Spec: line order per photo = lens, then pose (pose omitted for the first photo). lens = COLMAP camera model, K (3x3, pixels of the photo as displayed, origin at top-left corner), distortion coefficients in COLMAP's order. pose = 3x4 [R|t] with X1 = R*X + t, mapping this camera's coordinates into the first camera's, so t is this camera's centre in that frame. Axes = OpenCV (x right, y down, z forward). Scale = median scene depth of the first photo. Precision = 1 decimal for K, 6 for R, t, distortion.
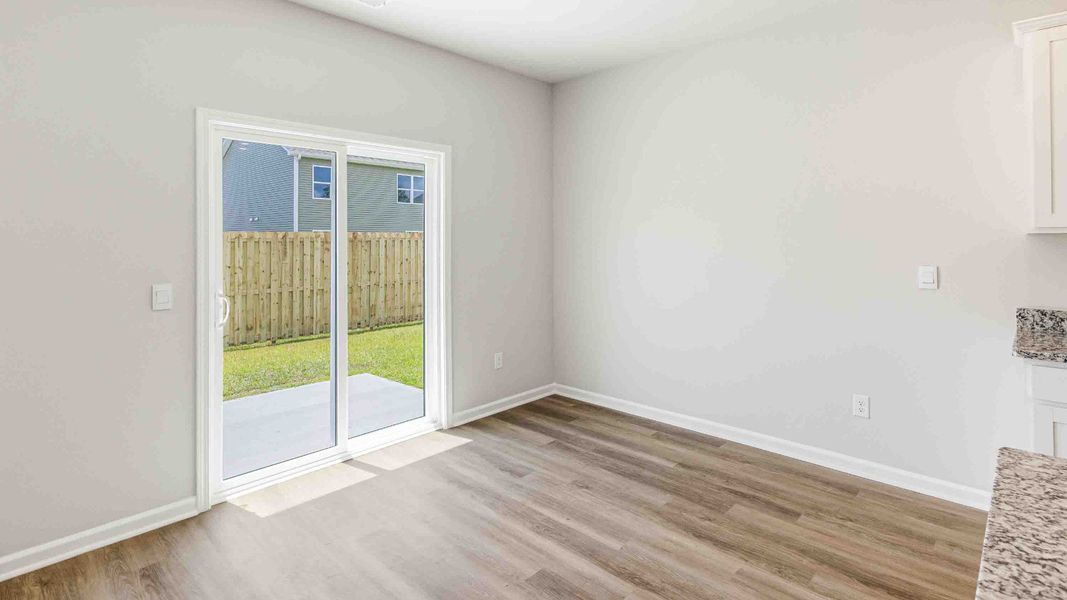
lens RADIAL K [[522.2, 0, 540.4], [0, 522.2, 229.3], [0, 0, 1]] dist [0.018591, -0.000631]
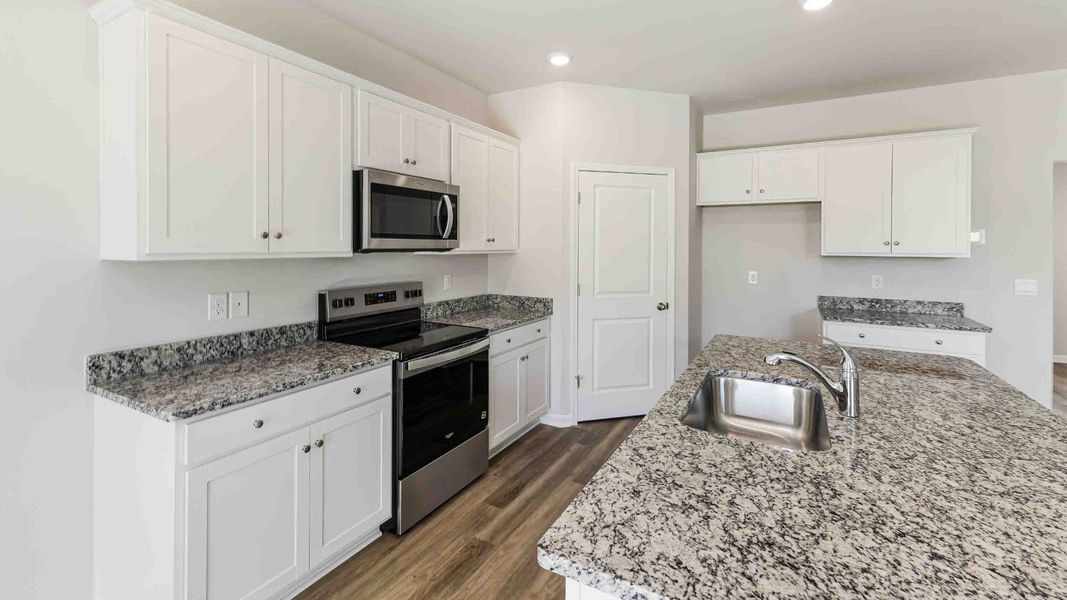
lens RADIAL K [[466.0, 0, 530.9], [0, 466.0, 248.5], [0, 0, 1]] dist [0.011227, 0.000106]
pose [[-0.243479, -0.001630, 0.969905, 0.056647], [-0.015731, 0.999874, -0.002268, -0.012907], [-0.969779, -0.015810, -0.243474, 0.396596]]
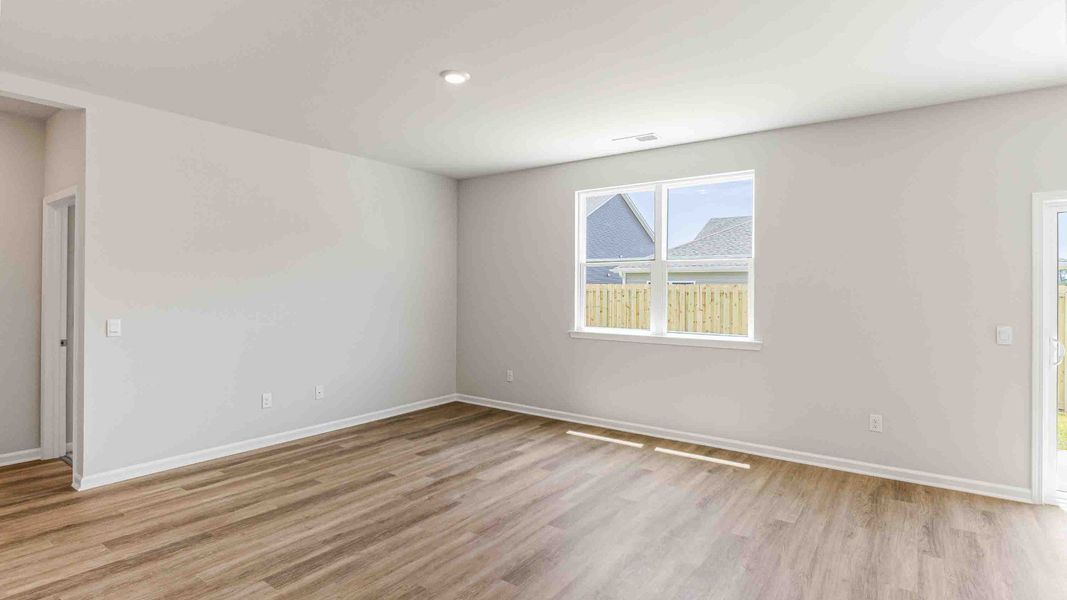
lens RADIAL K [[518.0, 0, 542.5], [0, 518.0, 286.9], [0, 0, 1]] dist [-0.005355, -0.000431]
pose [[0.137662, 0.001989, -0.990477, 0.332559], [0.008521, 0.999959, 0.003193, -0.009023], [0.990443, -0.008879, 0.137639, -0.275929]]
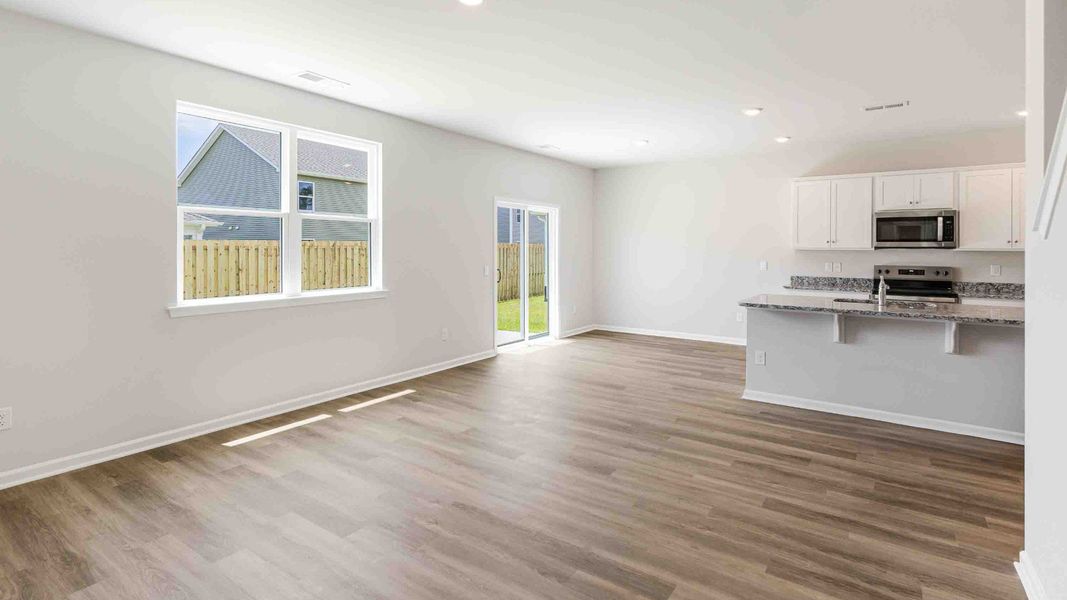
lens RADIAL K [[499.7, 0, 531.5], [0, 499.7, 246.1], [0, 0, 1]] dist [0.001067, 0.000085]
pose [[0.991195, 0.012111, 0.131854, -0.594232], [-0.013811, 0.999833, 0.011989, -0.016464], [-0.131687, -0.013704, 0.991197, -1.050927]]
